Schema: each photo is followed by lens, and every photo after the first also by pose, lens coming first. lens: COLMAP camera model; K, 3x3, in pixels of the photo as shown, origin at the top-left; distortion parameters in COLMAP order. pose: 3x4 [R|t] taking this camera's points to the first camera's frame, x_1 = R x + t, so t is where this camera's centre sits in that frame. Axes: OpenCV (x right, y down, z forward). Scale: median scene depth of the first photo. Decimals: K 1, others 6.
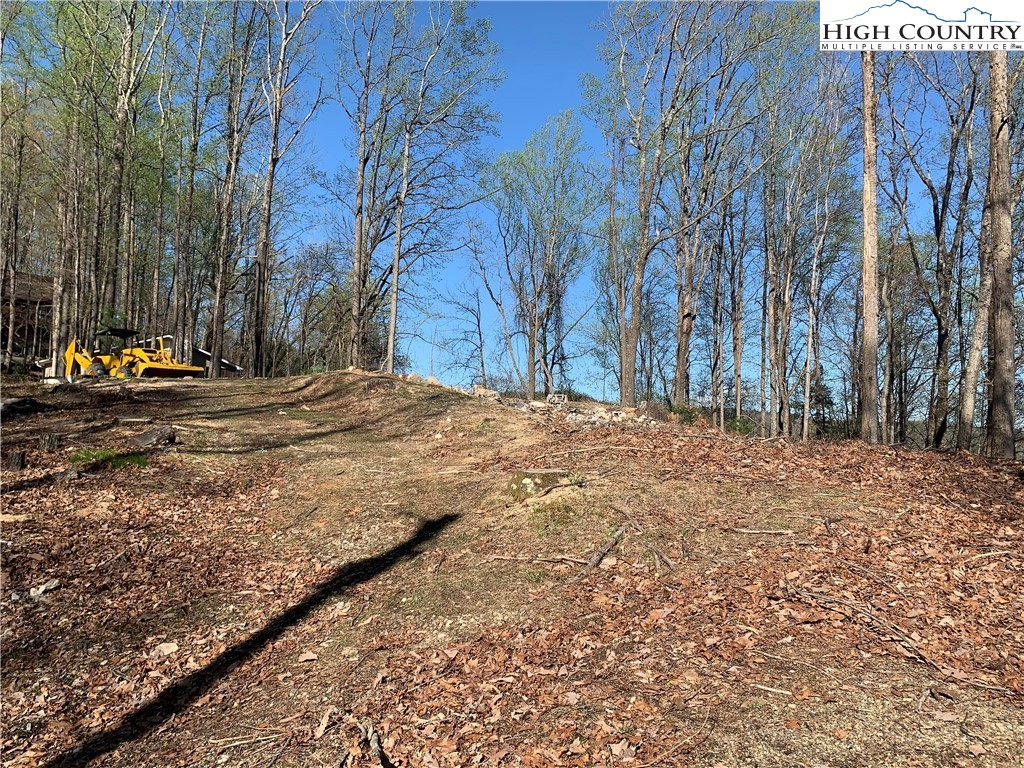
lens RADIAL K [[771.0, 0, 512.0], [0, 771.0, 384.0], [0, 0, 1]] dist [0.001777, -0.040293]
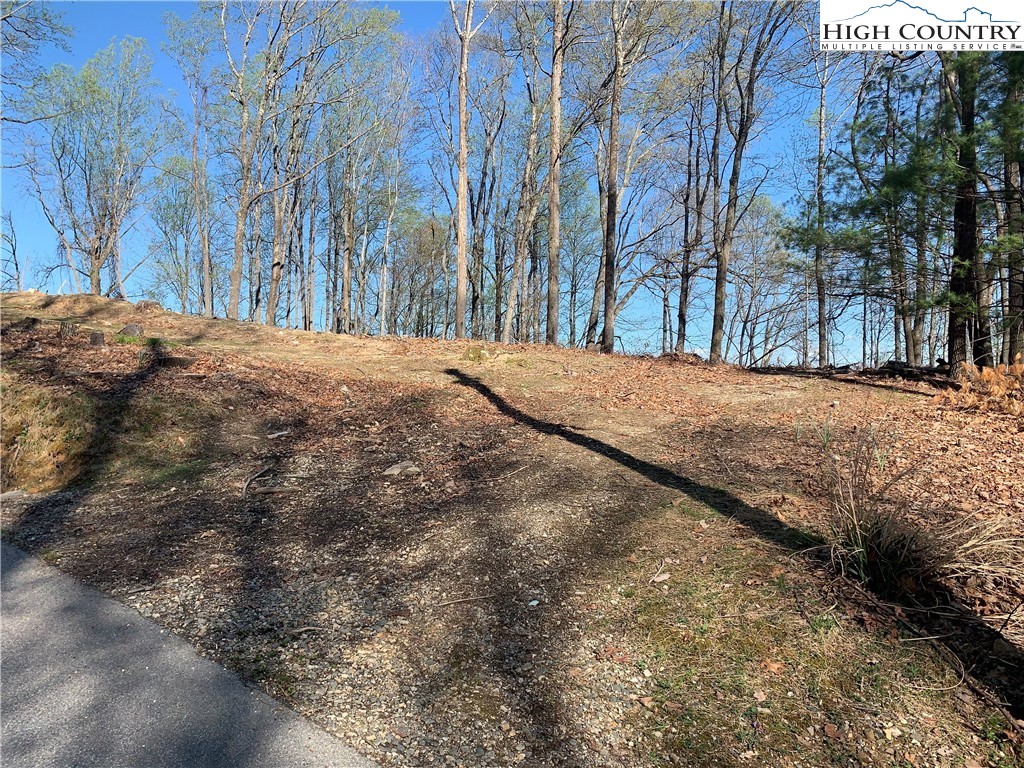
lens RADIAL K [[771.0, 0, 512.0], [0, 771.0, 384.0], [0, 0, 1]] dist [0.001777, -0.040293]
pose [[0.796174, -0.002137, 0.605063, -0.170019], [-0.033797, 0.998276, 0.047997, 0.017716], [-0.604123, -0.058663, 0.794729, -0.089666]]
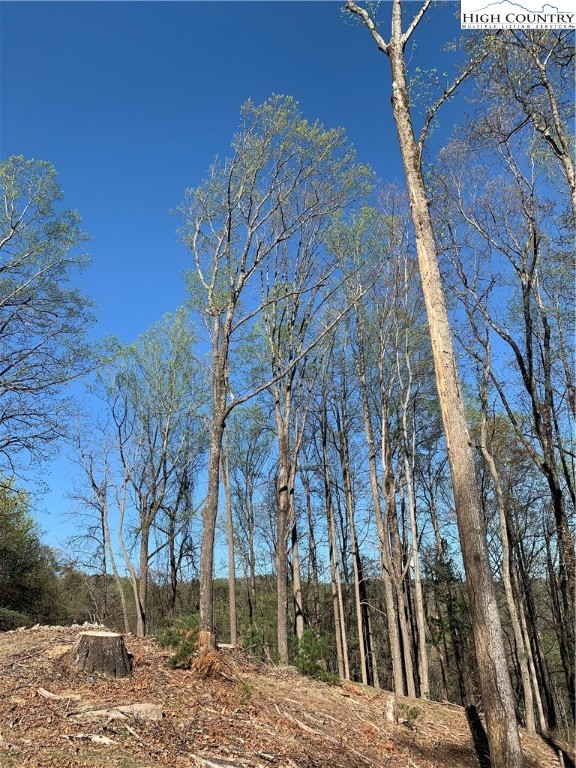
lens RADIAL K [[578.3, 0, 288.0], [0, 578.3, 384.0], [0, 0, 1]] dist [0.001777, -0.040293]
pose [[0.992481, -0.032049, 0.118126, 0.154580], [0.067021, 0.949868, -0.305385, 0.000871], [-0.102417, 0.311005, 0.944874, 0.312311]]
